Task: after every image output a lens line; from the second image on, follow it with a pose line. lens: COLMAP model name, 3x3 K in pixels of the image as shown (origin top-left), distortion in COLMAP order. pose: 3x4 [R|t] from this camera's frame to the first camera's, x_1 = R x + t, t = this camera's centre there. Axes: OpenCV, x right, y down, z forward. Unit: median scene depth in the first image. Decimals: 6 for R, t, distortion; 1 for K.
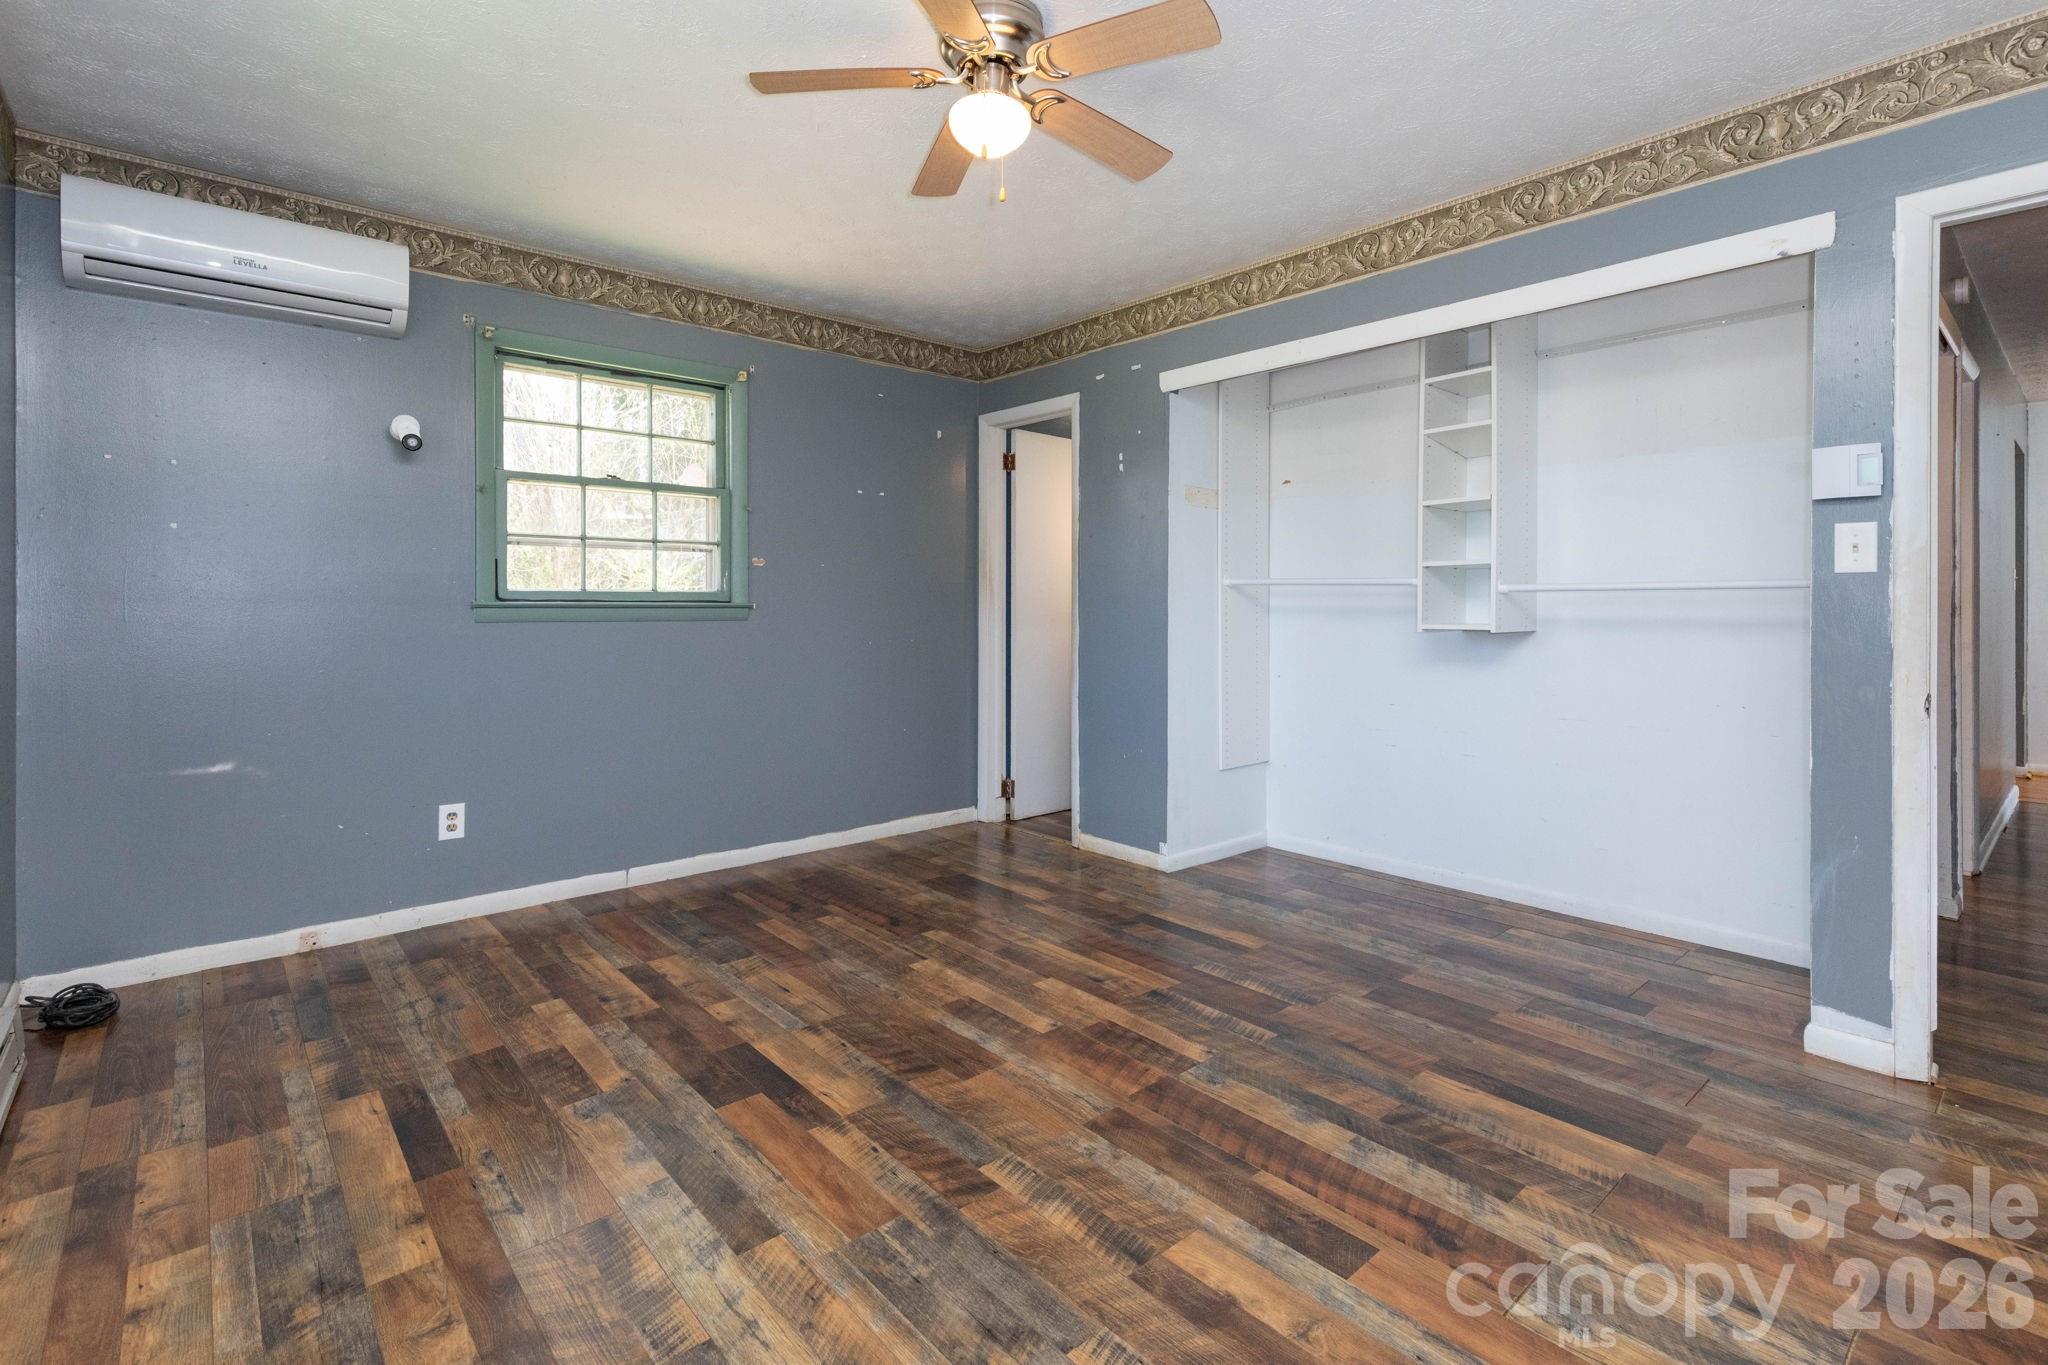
lens RADIAL K [[949.8, 0, 1019.0], [0, 949.8, 622.8], [0, 0, 1]] dist [0.009210, -0.000778]
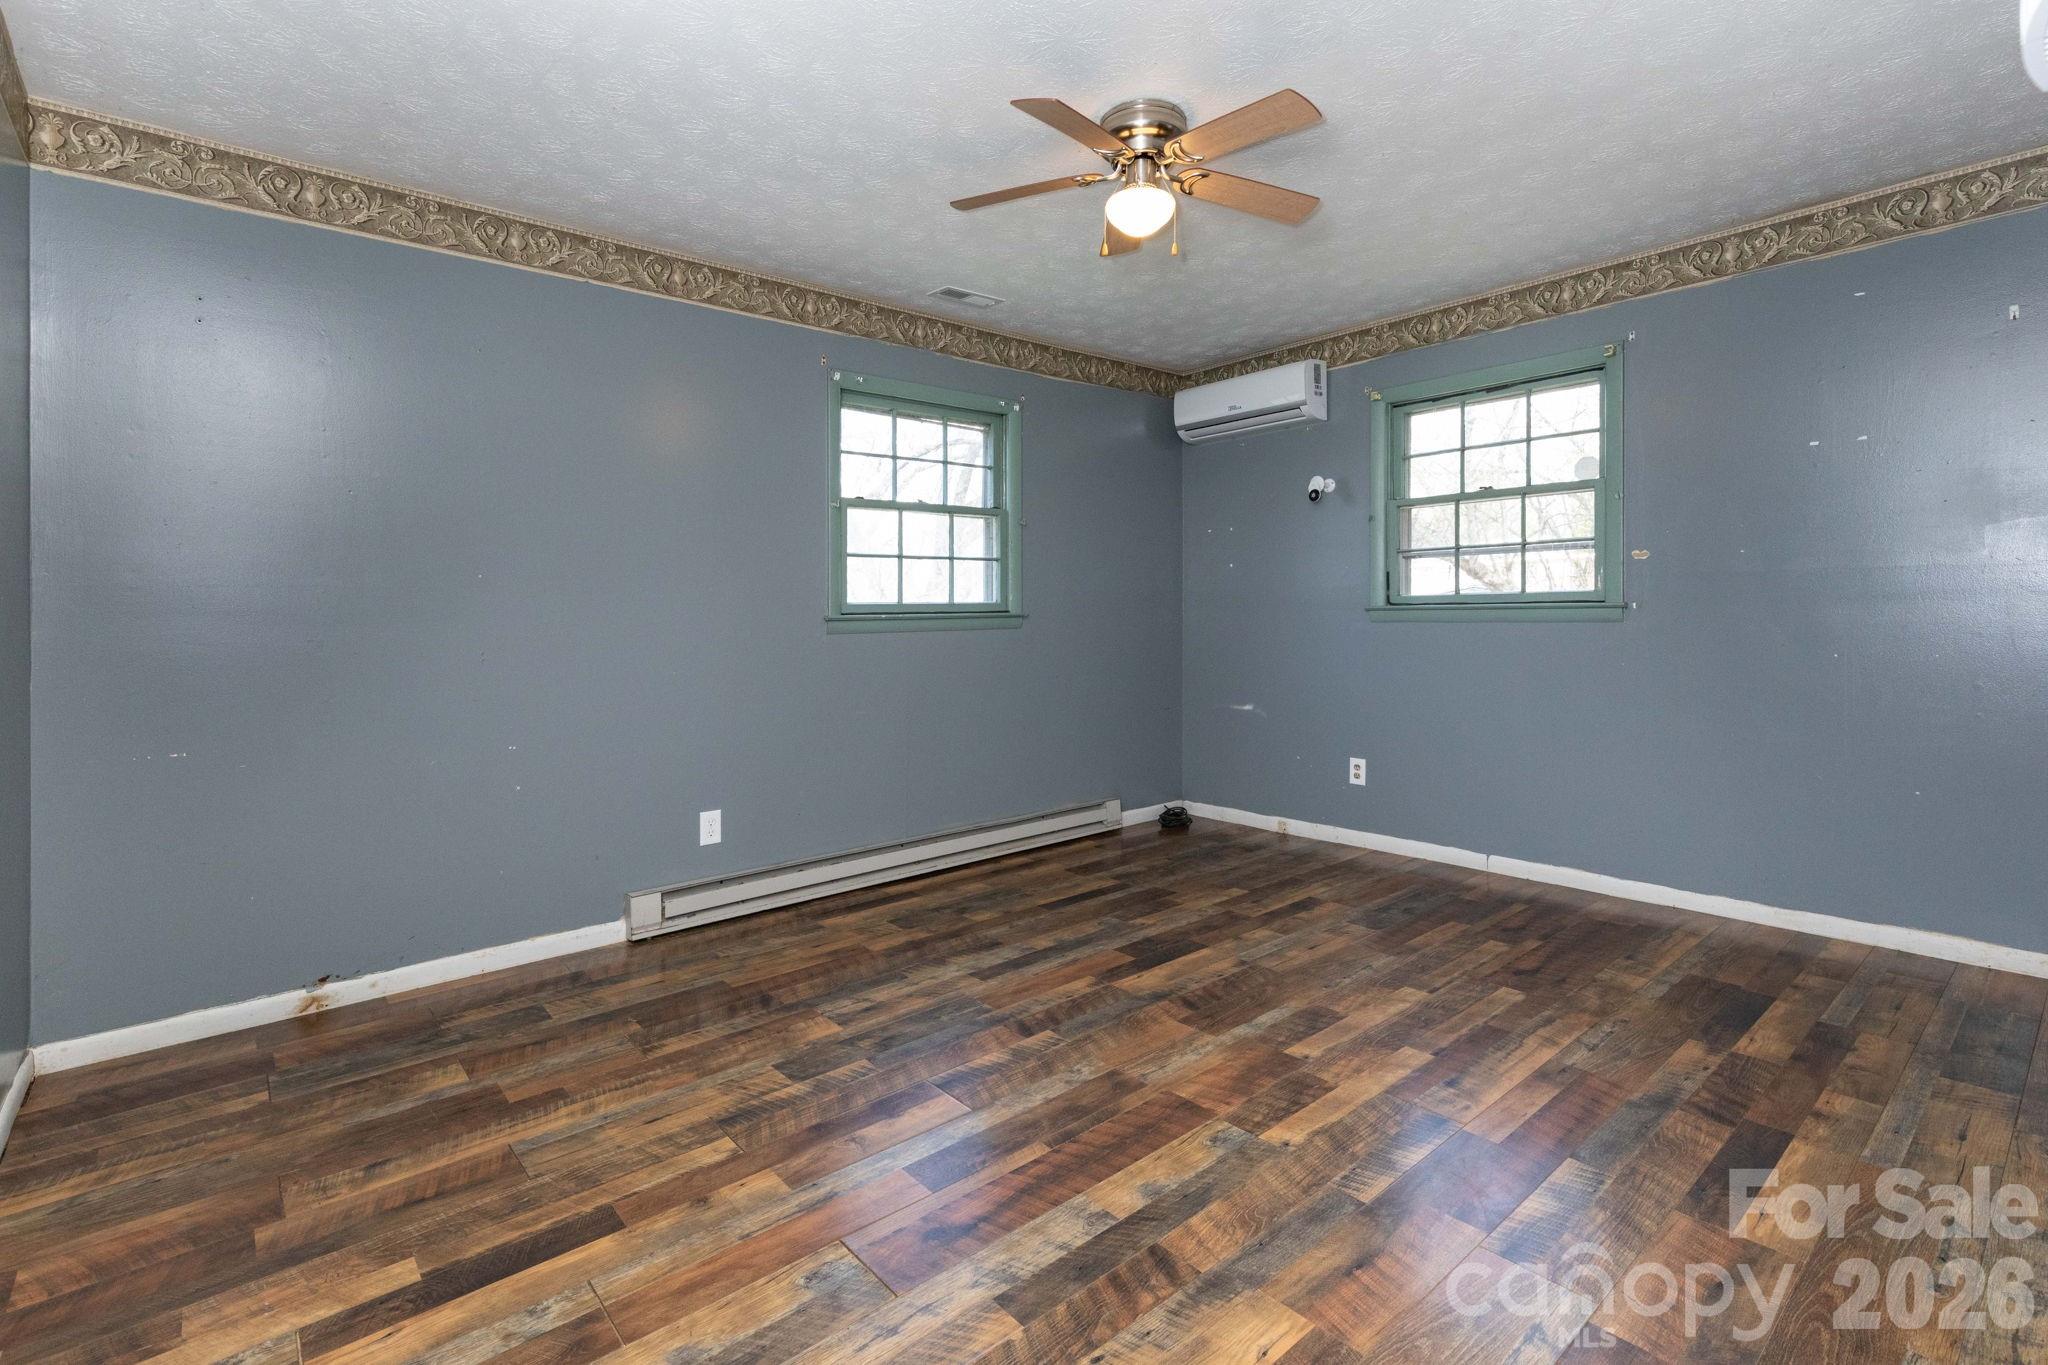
lens RADIAL K [[949.8, 0, 1027.4], [0, 949.8, 604.6], [0, 0, 1]] dist [0.004706, 0.000442]
pose [[-0.009308, -0.009932, -0.999907, 1.062675], [-0.005799, 0.999934, -0.009878, -0.011805], [0.999940, 0.005707, -0.009365, 0.795979]]
